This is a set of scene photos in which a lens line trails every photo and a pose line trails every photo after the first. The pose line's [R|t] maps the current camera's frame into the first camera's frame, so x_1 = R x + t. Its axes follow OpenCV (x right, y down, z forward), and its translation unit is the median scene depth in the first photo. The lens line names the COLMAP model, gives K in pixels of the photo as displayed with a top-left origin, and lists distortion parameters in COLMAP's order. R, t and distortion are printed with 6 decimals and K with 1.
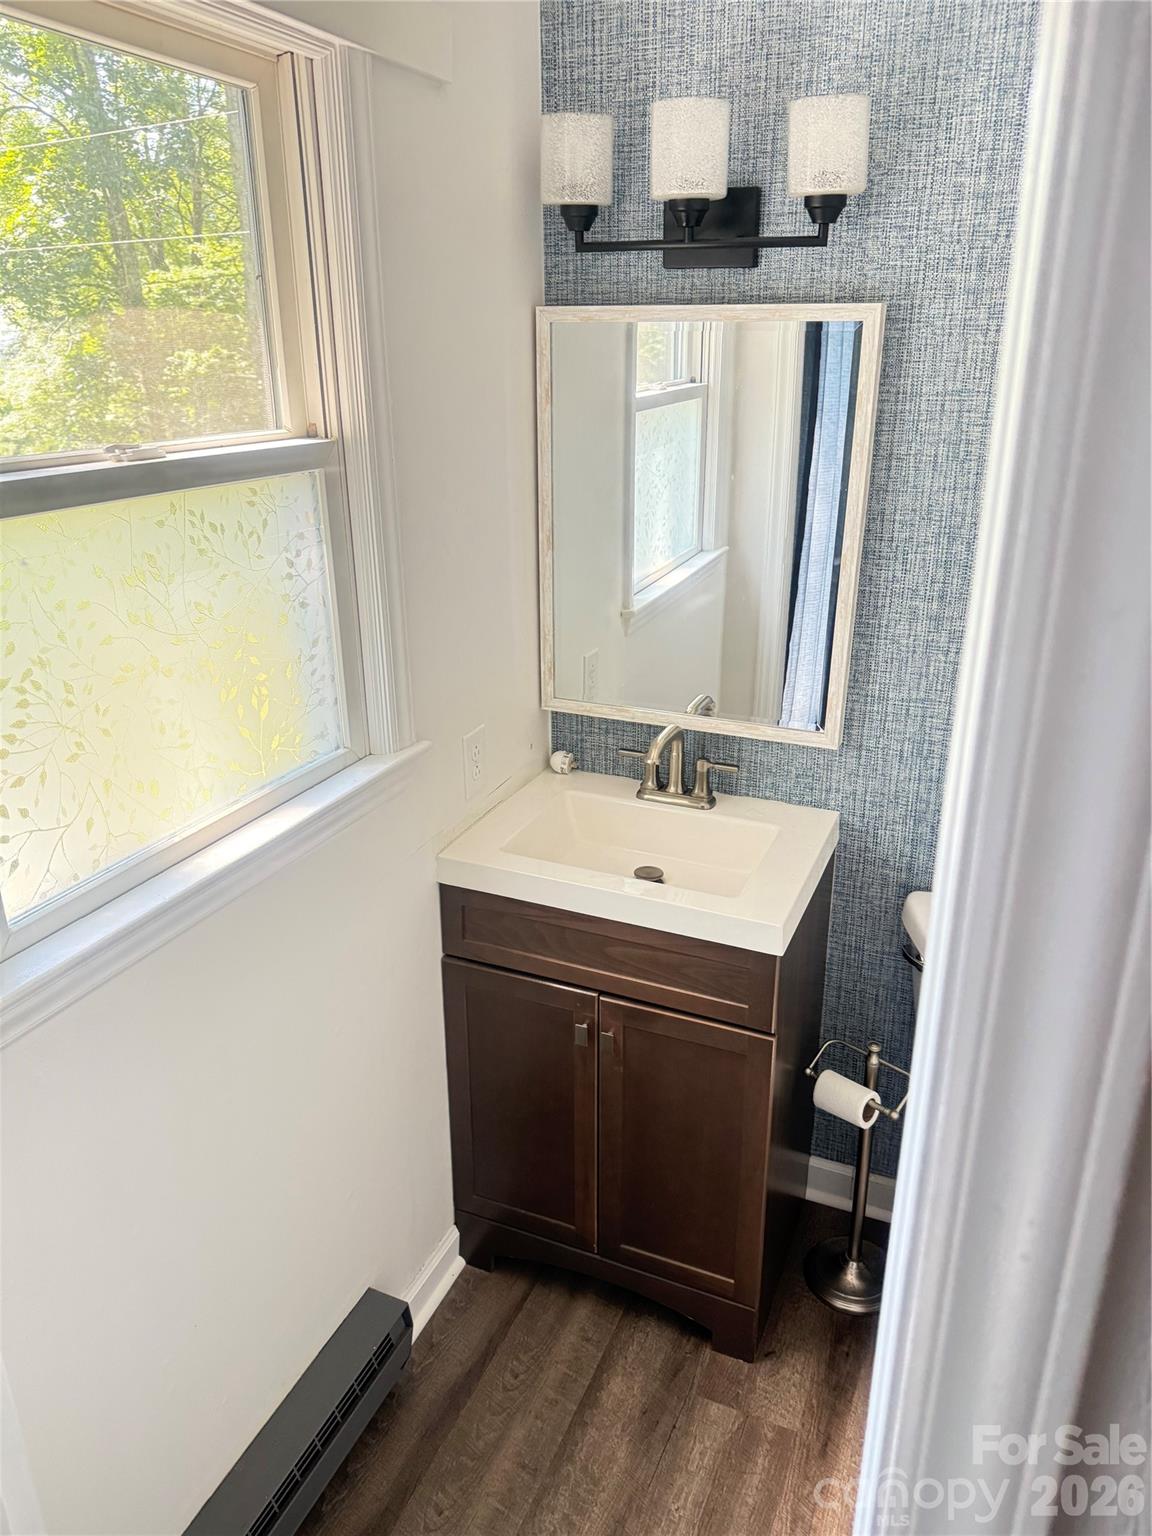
lens RADIAL K [[1080.4, 0, 586.5], [0, 1080.4, 767.4], [0, 0, 1]] dist [0.062624, -0.081793]
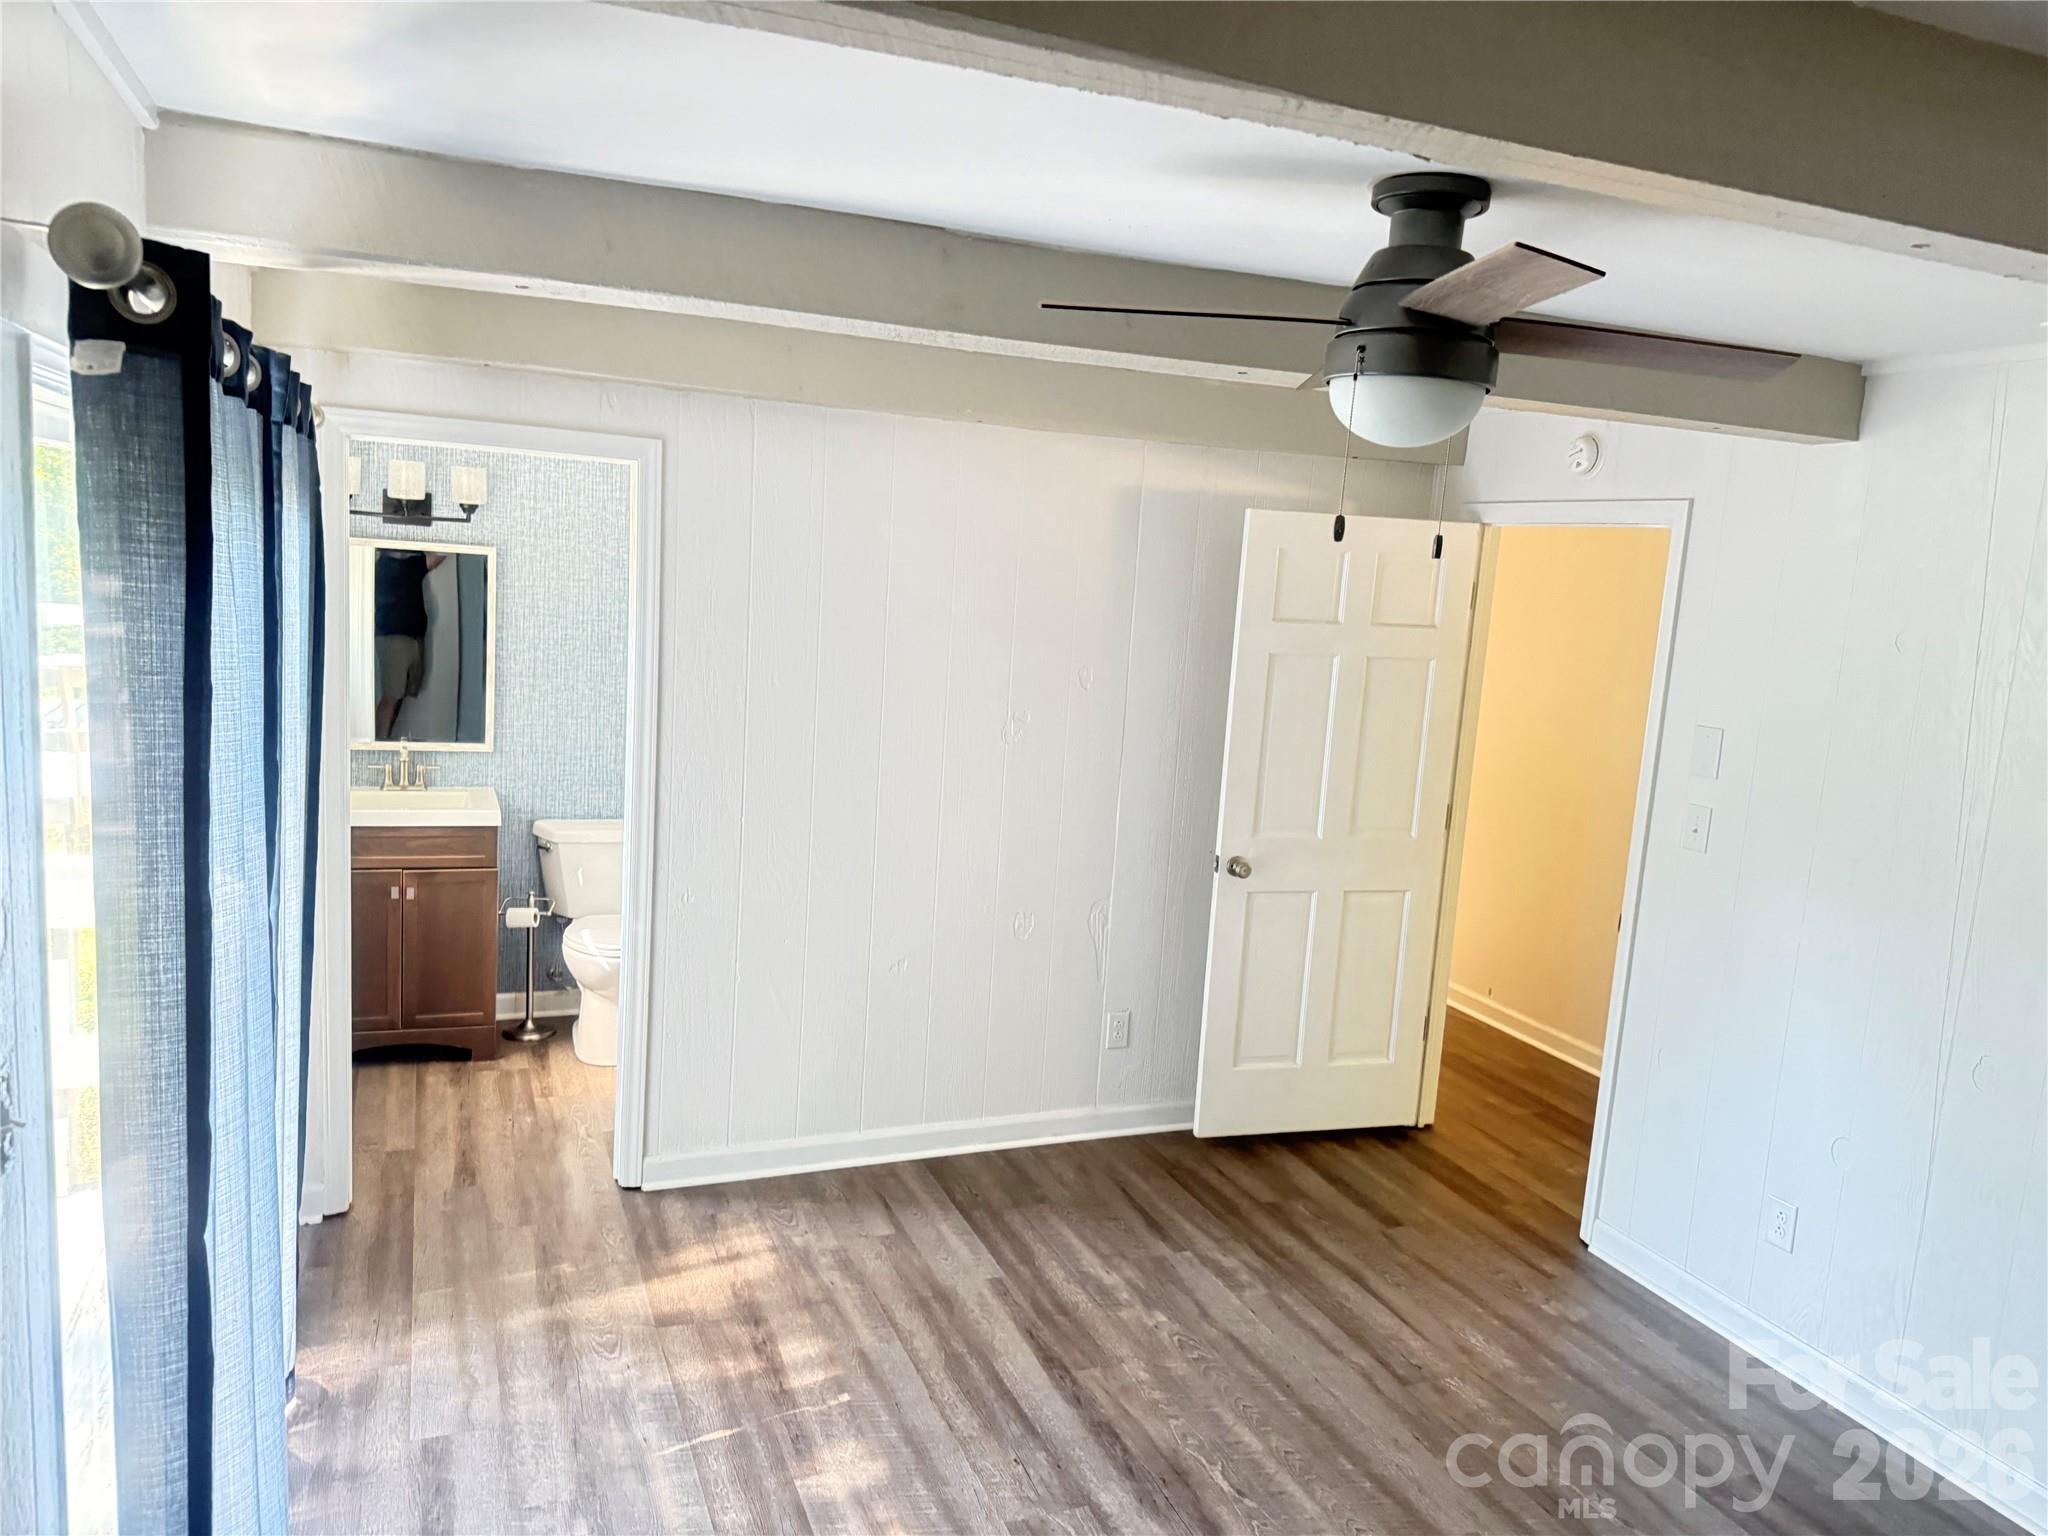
lens RADIAL K [[1440.6, 0, 1021.3], [0, 1440.6, 777.7], [0, 0, 1]] dist [0.062624, -0.081793]
pose [[0.706985, -0.059747, 0.704700, -1.133695], [0.186932, 0.976775, -0.104723, 0.576372], [-0.682077, 0.205769, 0.701734, -1.804670]]
